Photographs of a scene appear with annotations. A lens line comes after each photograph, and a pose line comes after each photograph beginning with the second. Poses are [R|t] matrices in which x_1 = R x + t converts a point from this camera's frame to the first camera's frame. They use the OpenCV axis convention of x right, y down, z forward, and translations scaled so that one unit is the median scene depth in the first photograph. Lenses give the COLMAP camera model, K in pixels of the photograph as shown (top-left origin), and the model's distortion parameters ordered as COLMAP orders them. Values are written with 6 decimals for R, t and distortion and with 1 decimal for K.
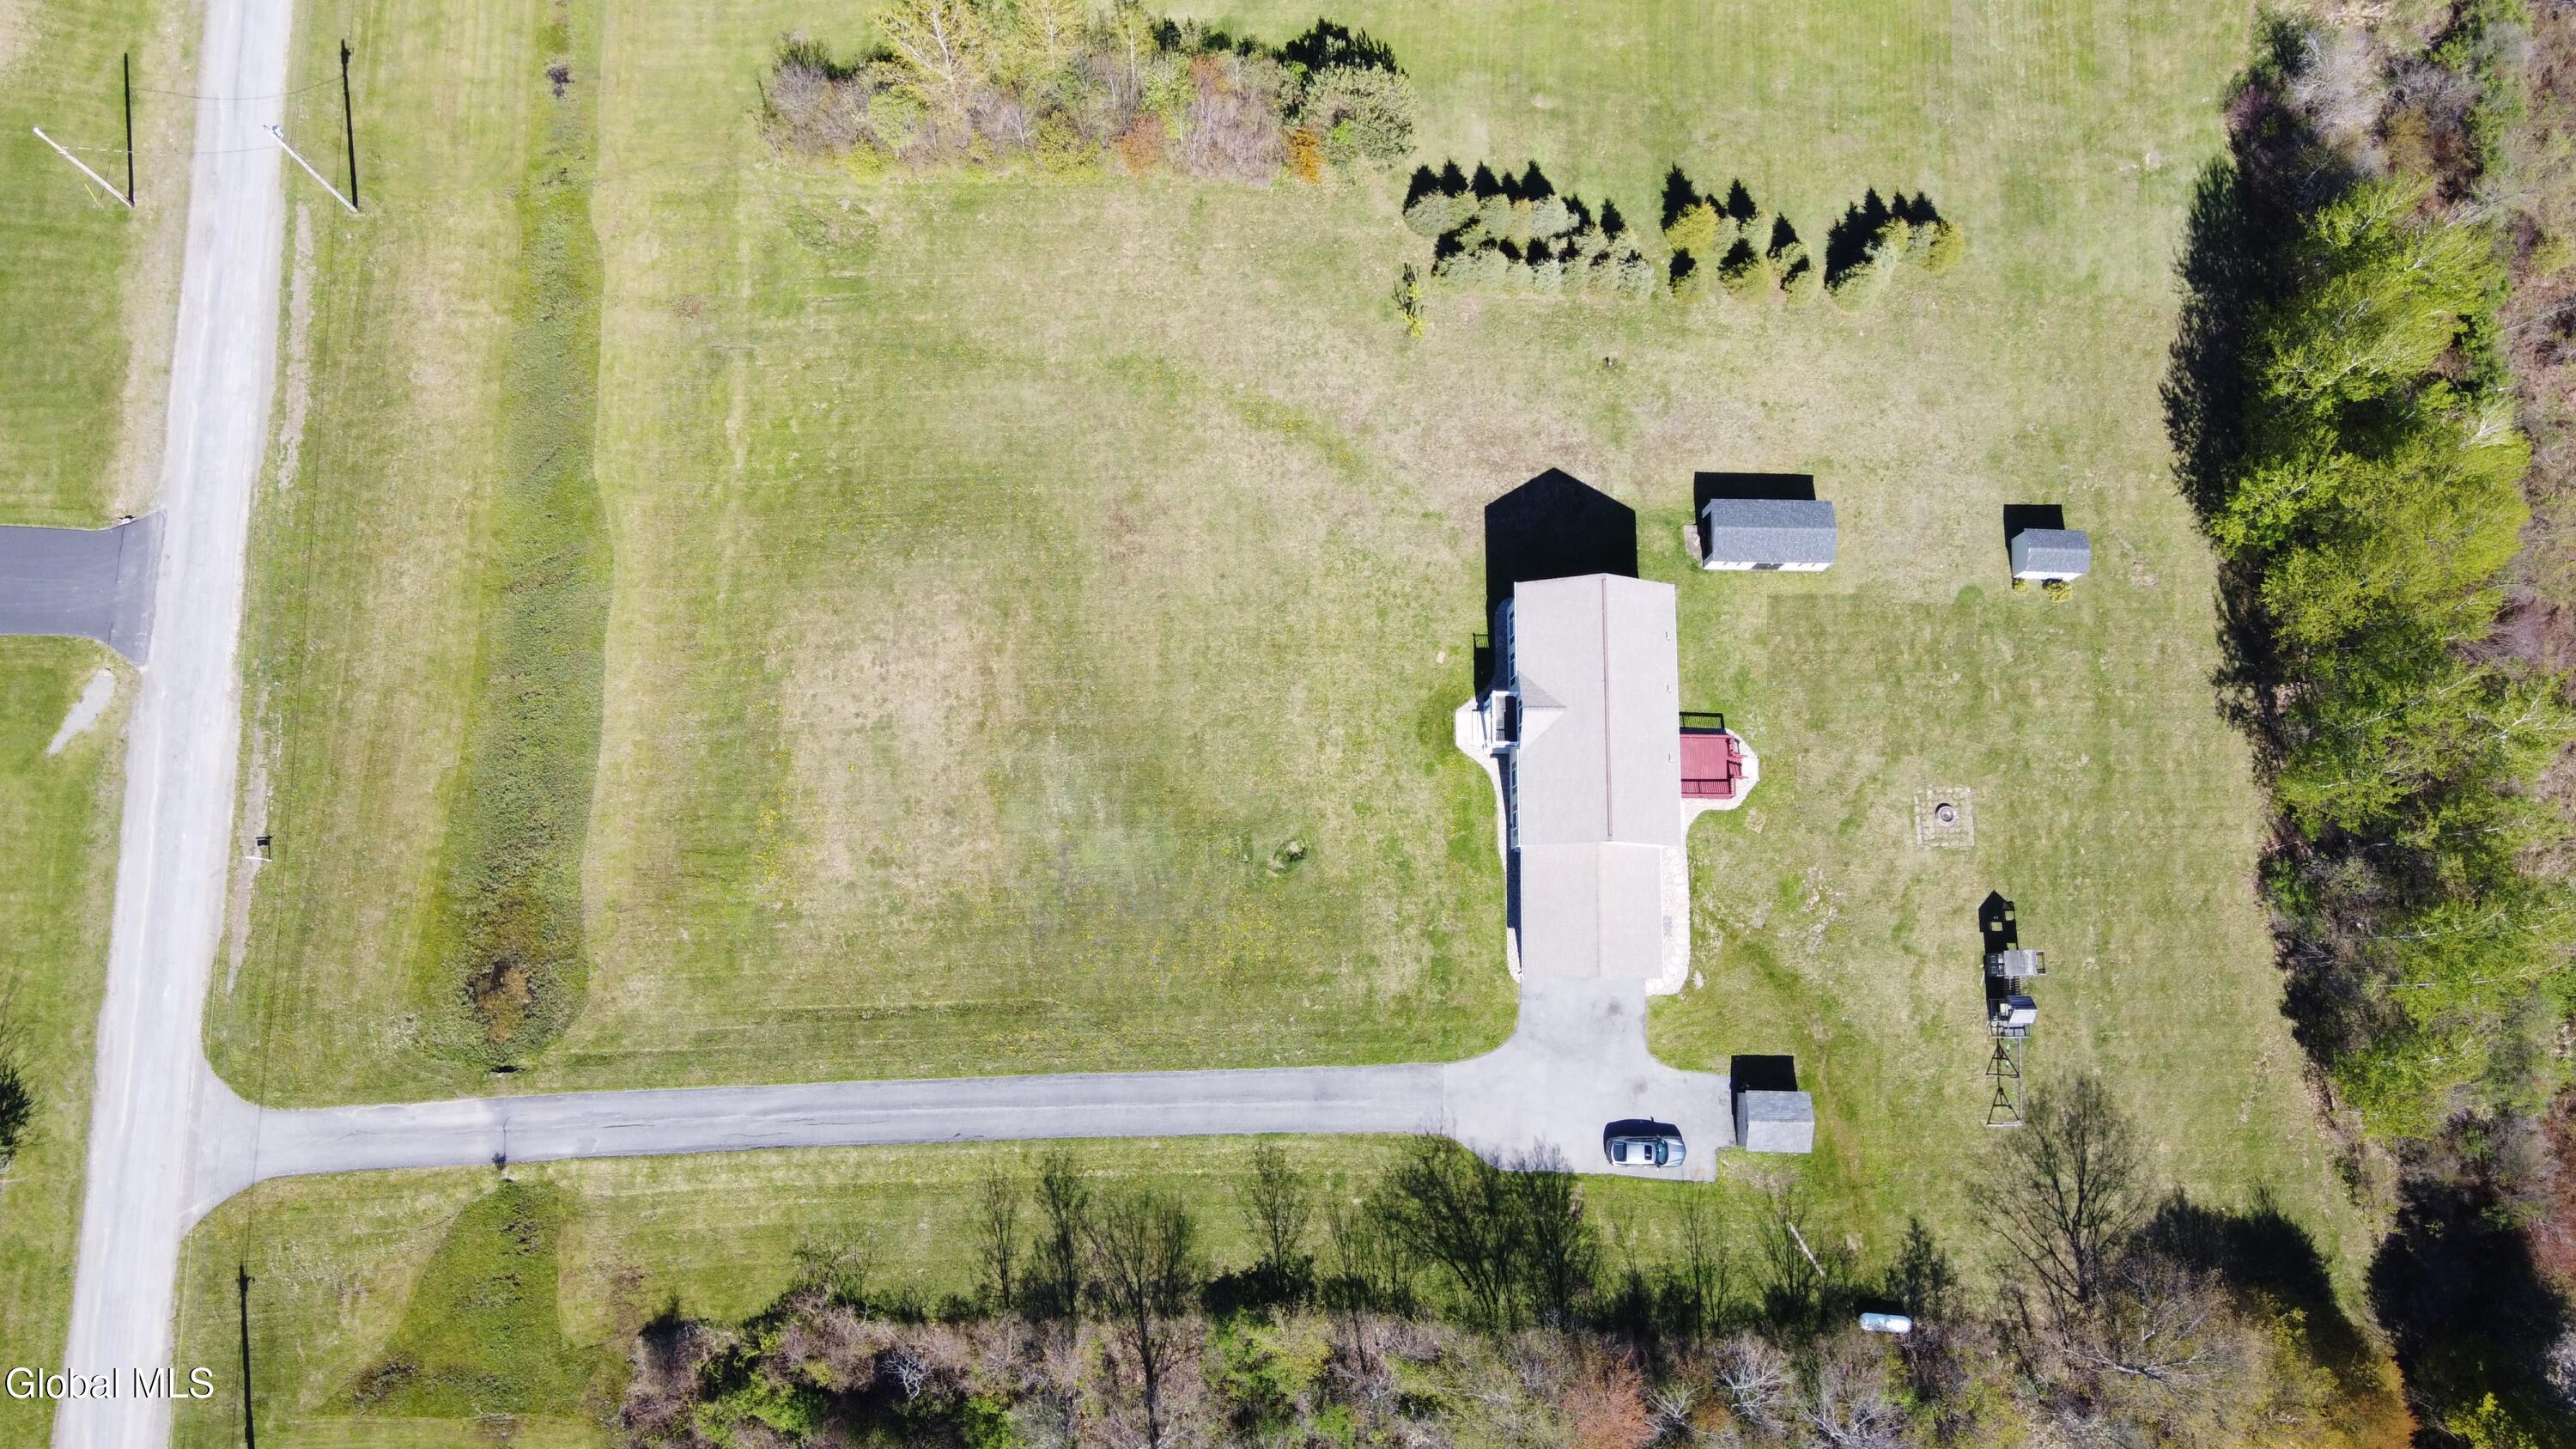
lens RADIAL K [[1963.8, 0, 1283.7], [0, 1963.8, 724.1], [0, 0, 1]] dist [-0.010424, 0.040477]
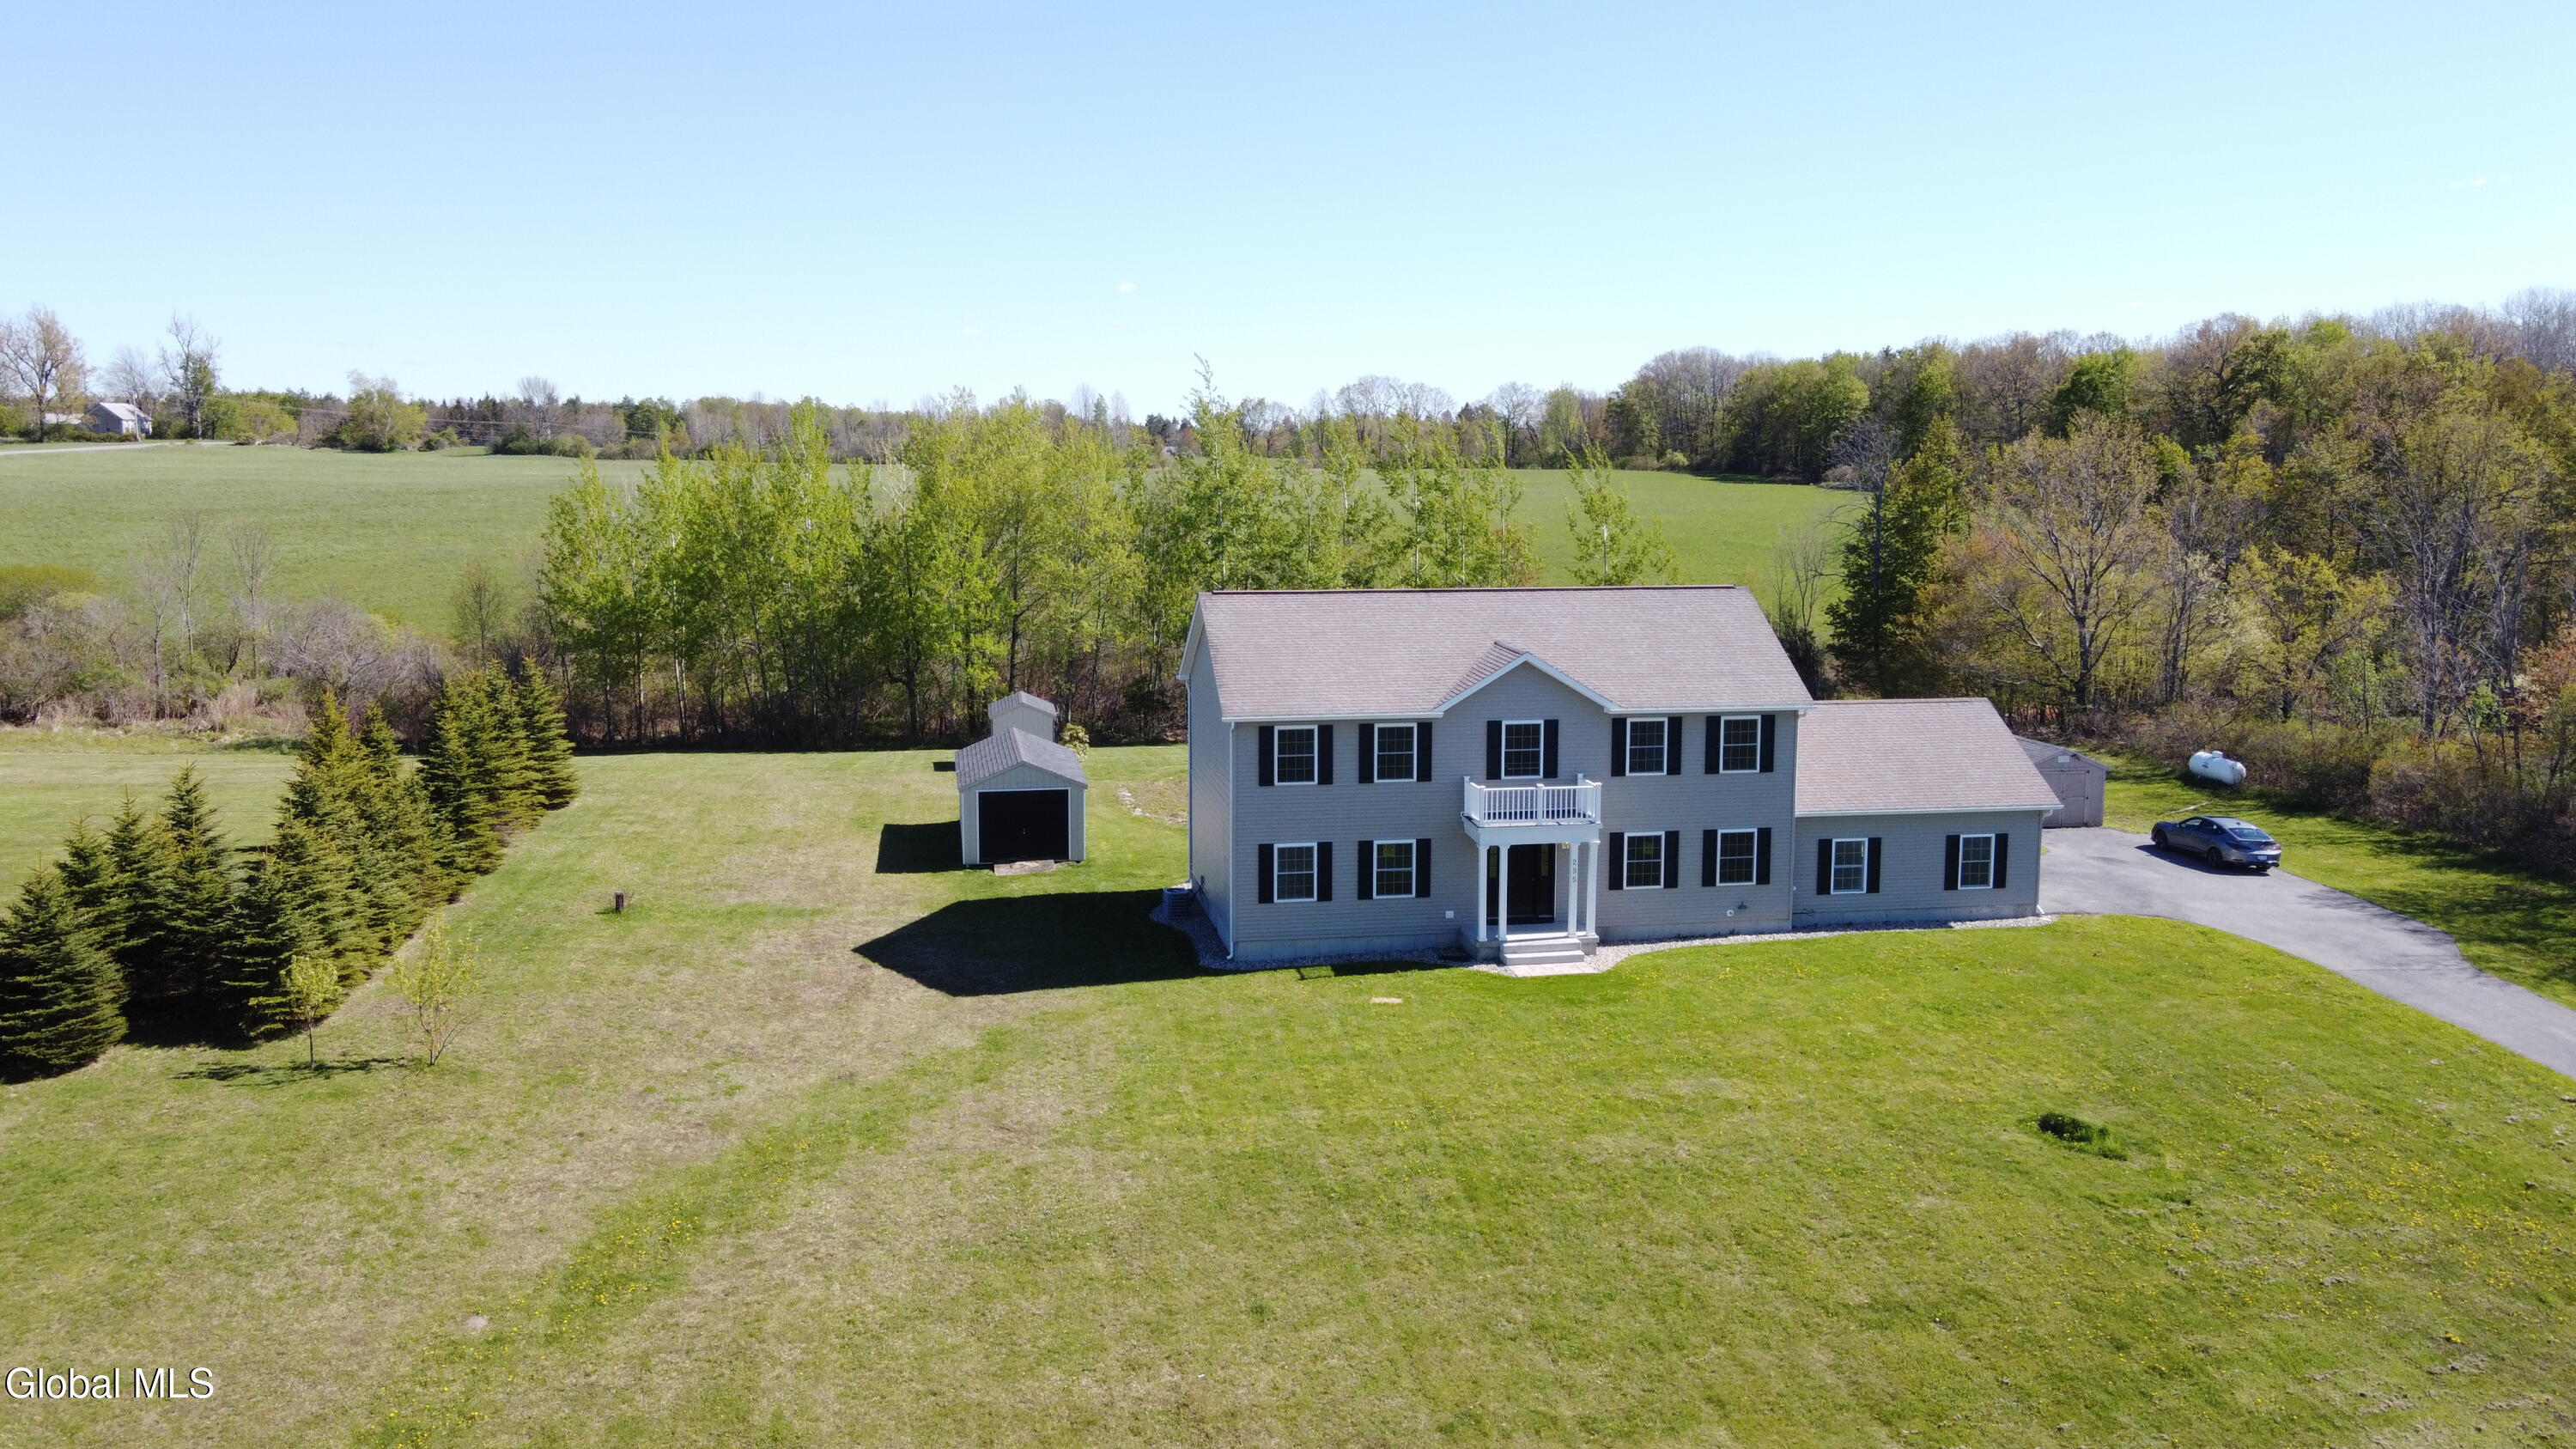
lens RADIAL K [[1963.8, 0, 1290.3], [0, 1963.8, 739.3], [0, 0, 1]] dist [-0.010424, 0.040477]
pose [[-0.179400, -0.189640, 0.965325, -0.279376], [0.968380, 0.138879, 0.207251, -0.140529], [-0.173367, 0.971982, 0.158728, 0.910432]]
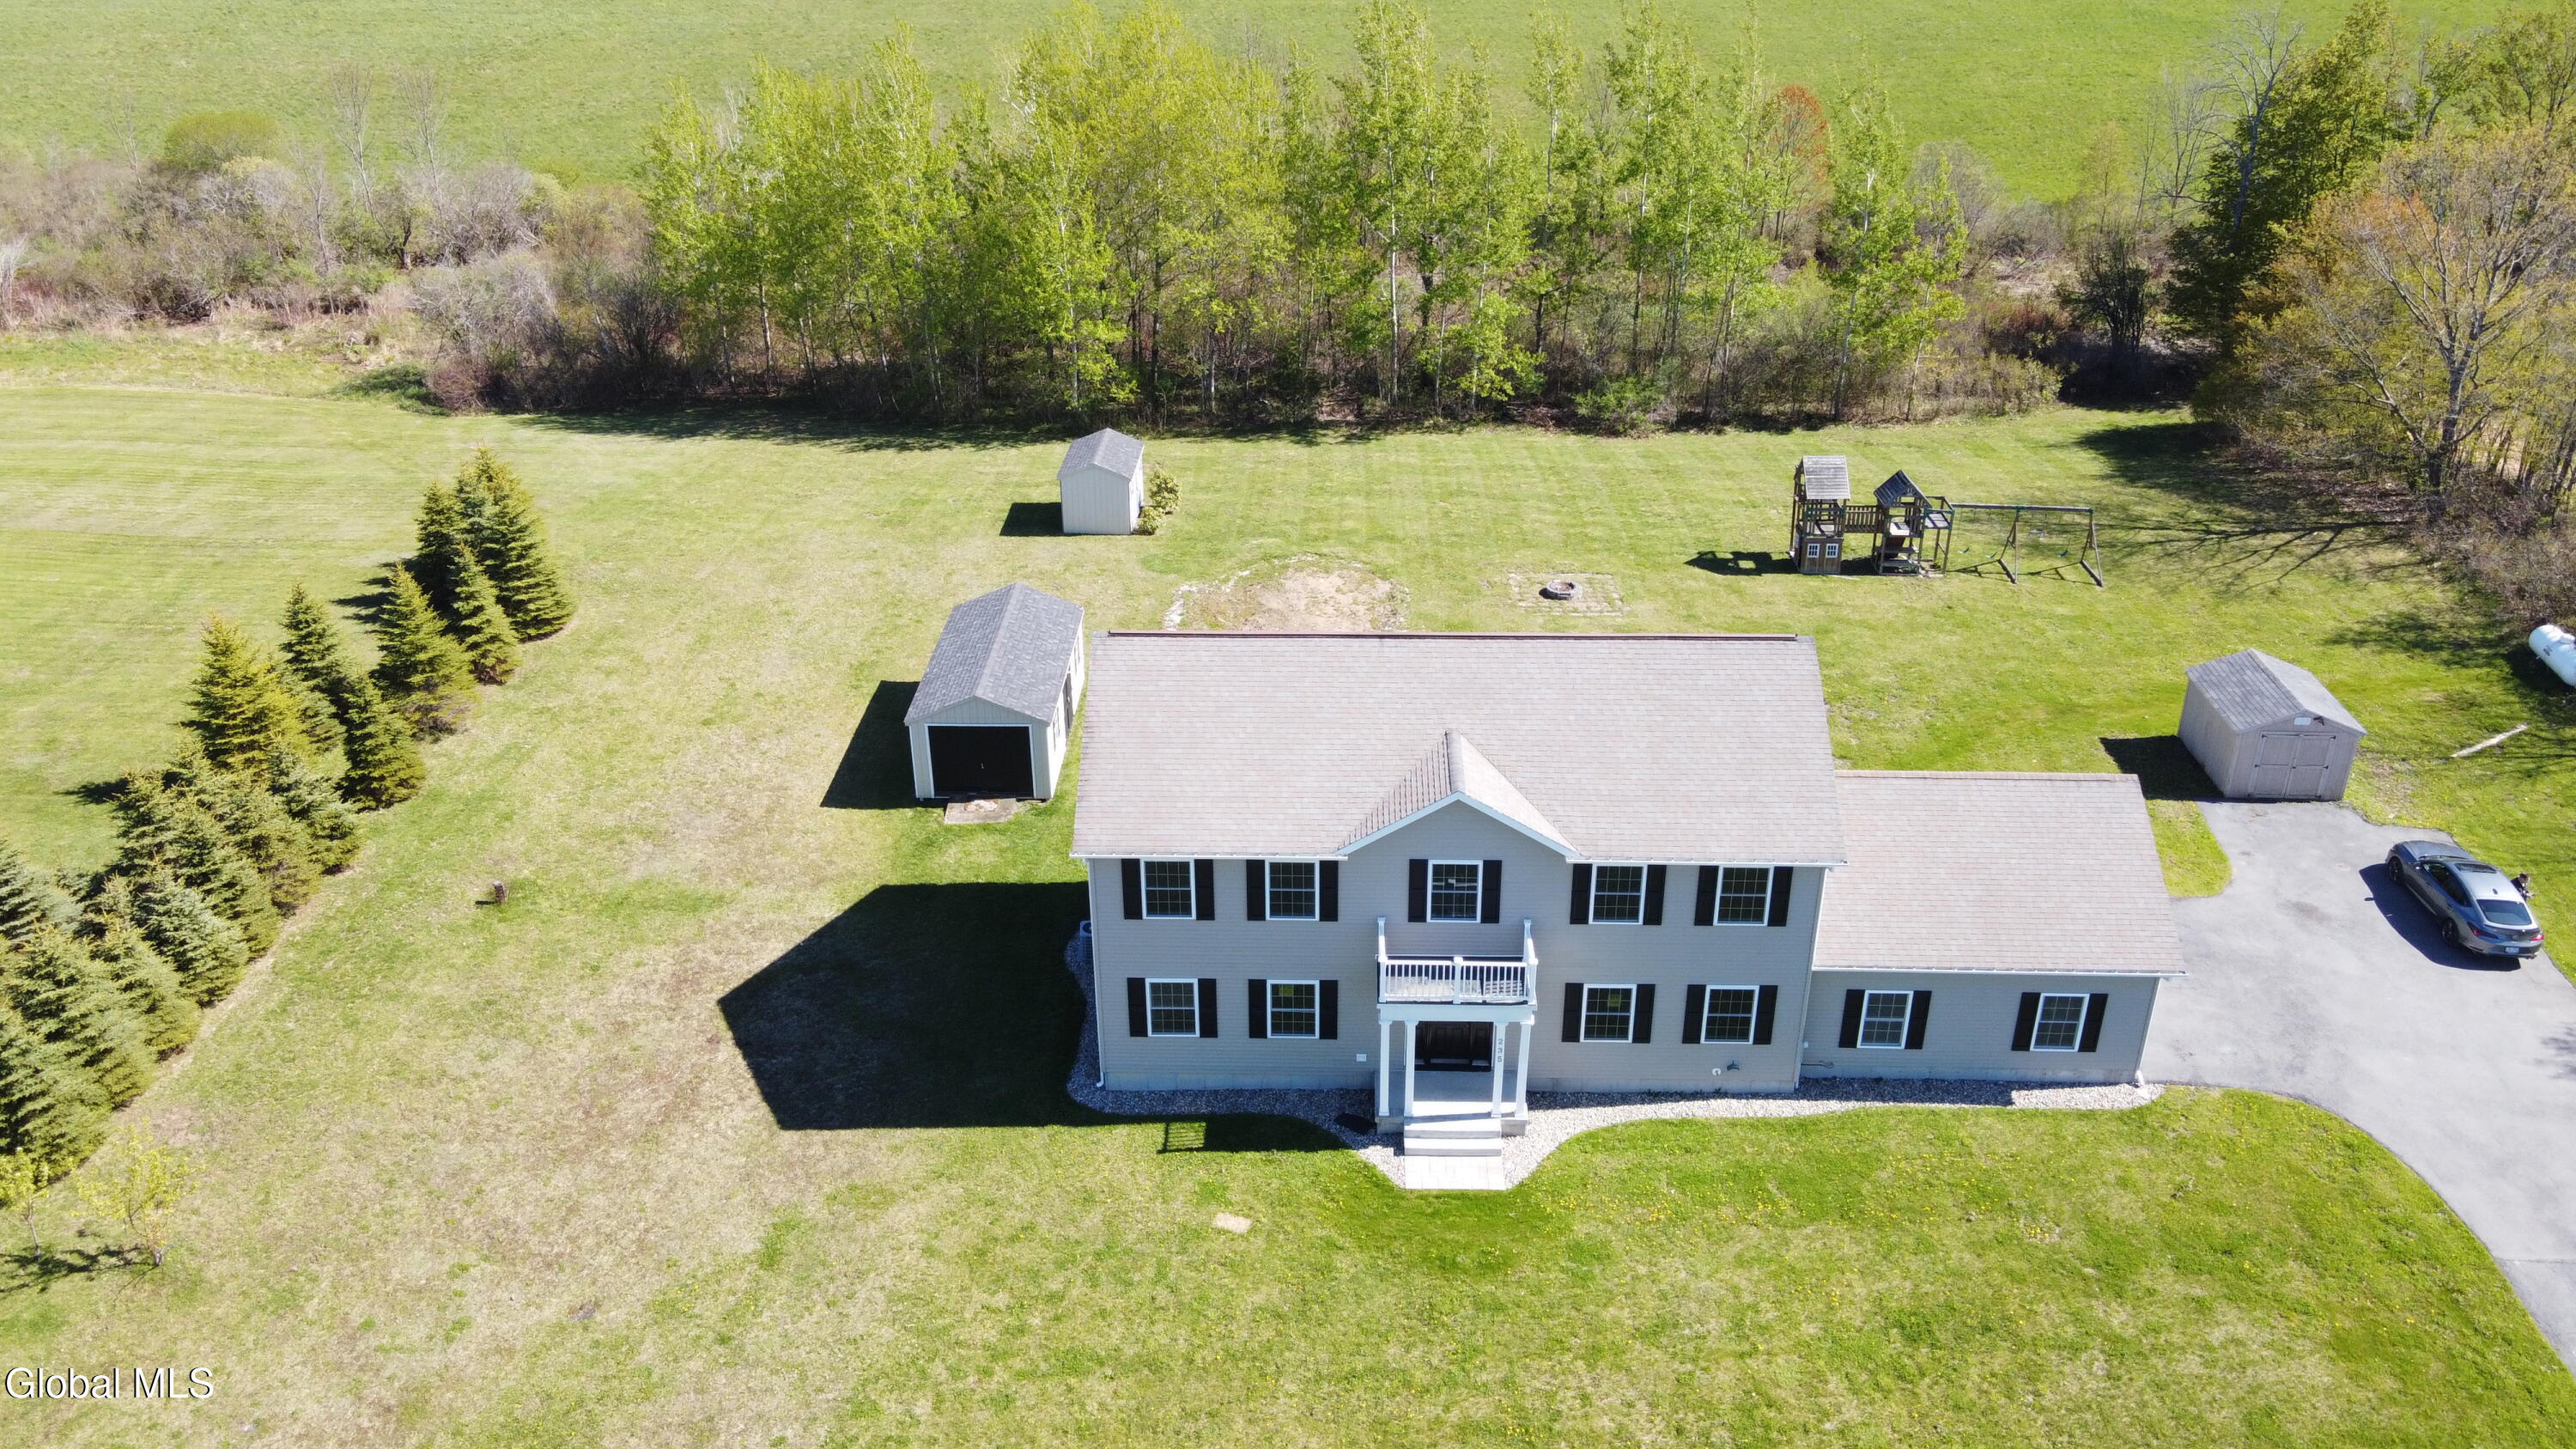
lens RADIAL K [[1963.8, 0, 1289.0], [0, 1963.8, 709.8], [0, 0, 1]] dist [-0.010424, 0.040477]
pose [[0.024111, -0.500727, 0.865269, -0.159840], [0.987037, 0.149295, 0.058892, -0.057465], [-0.158669, 0.852633, 0.497836, 0.780341]]
